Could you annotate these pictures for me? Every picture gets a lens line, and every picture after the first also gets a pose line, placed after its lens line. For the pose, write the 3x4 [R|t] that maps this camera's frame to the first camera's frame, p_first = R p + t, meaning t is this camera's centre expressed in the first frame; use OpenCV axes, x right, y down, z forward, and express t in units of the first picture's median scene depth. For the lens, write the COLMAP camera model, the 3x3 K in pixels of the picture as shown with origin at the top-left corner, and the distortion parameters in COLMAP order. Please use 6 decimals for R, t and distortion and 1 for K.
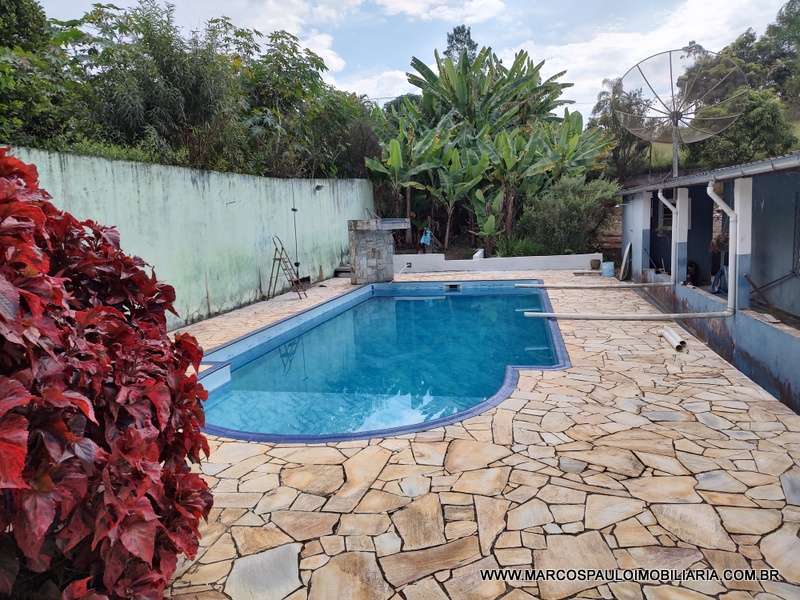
lens RADIAL K [[565.7, 0, 404.4], [0, 565.7, 308.6], [0, 0, 1]] dist [0.027931, -0.031711]
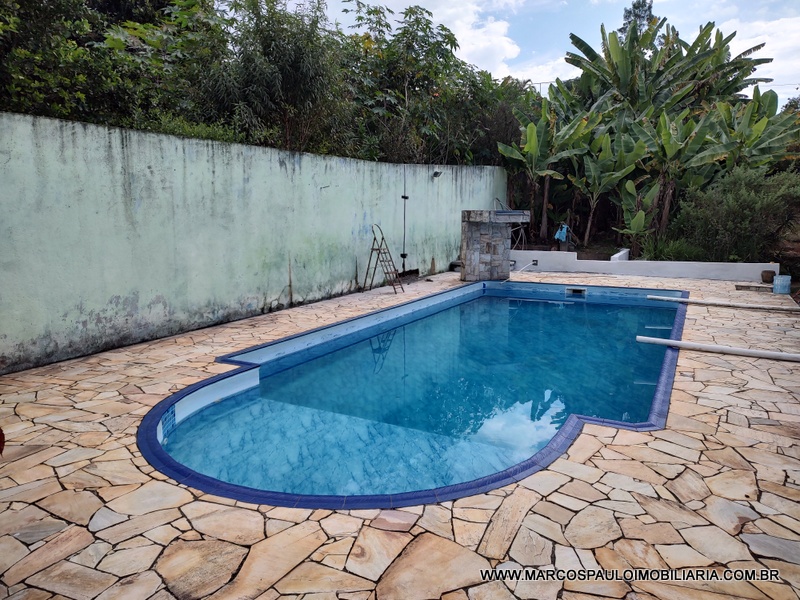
lens RADIAL K [[565.7, 0, 404.4], [0, 565.7, 308.6], [0, 0, 1]] dist [0.027931, -0.031711]
pose [[0.961005, 0.083752, -0.263543, 0.064121], [-0.078964, 0.996463, 0.028728, -0.017010], [0.265017, -0.006797, 0.964220, 0.093119]]
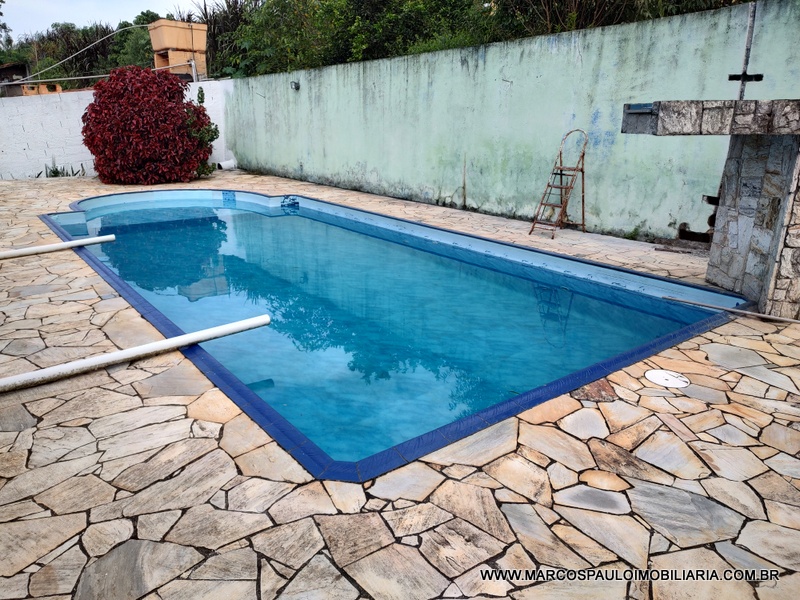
lens RADIAL K [[565.7, 0, 404.4], [0, 565.7, 308.6], [0, 0, 1]] dist [0.027931, -0.031711]
pose [[-0.638407, 0.270051, -0.720770, 0.332075], [-0.109114, 0.895221, 0.432058, -0.170359], [0.761926, 0.354475, -0.542049, 1.065343]]
